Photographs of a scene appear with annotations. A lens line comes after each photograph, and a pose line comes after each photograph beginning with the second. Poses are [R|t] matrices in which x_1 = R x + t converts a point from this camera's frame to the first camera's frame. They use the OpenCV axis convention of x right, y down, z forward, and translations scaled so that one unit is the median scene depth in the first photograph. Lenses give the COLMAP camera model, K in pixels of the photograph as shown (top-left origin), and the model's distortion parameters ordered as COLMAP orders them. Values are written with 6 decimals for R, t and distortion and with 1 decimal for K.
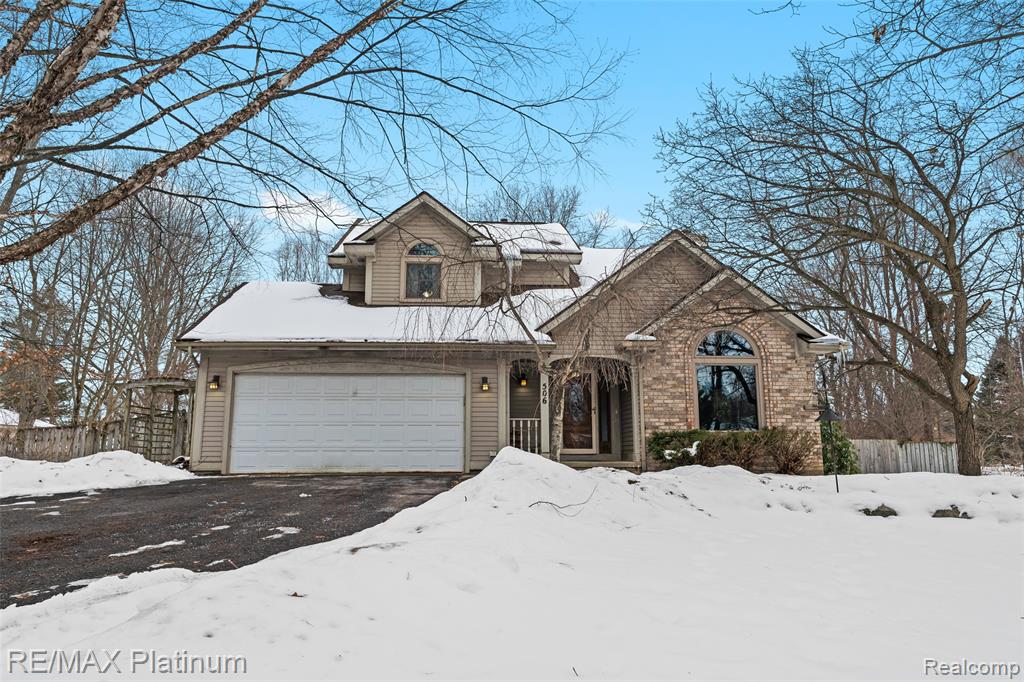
lens RADIAL K [[671.5, 0, 512.0], [0, 671.5, 341.0], [0, 0, 1]] dist [-0.000574, -0.000257]
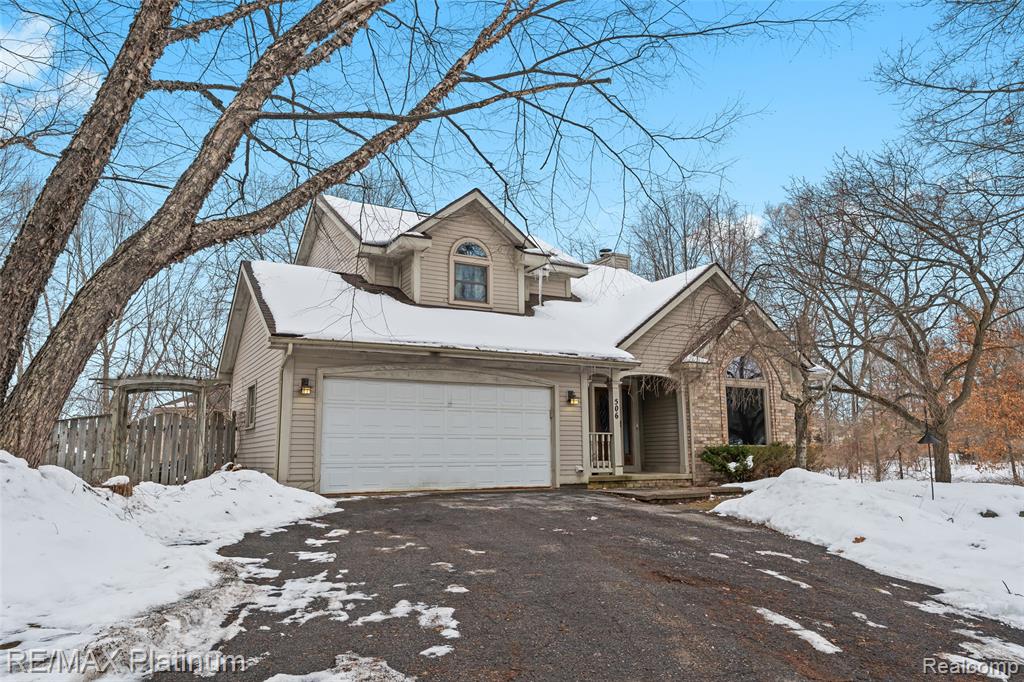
lens RADIAL K [[715.4, 0, 512.0], [0, 715.4, 341.0], [0, 0, 1]] dist [0.001929, 0.001028]
pose [[0.907517, 0.065019, 0.414952, -0.559588], [-0.068979, 0.997603, -0.005455, -0.008189], [-0.414312, -0.023673, 0.909827, 0.071101]]
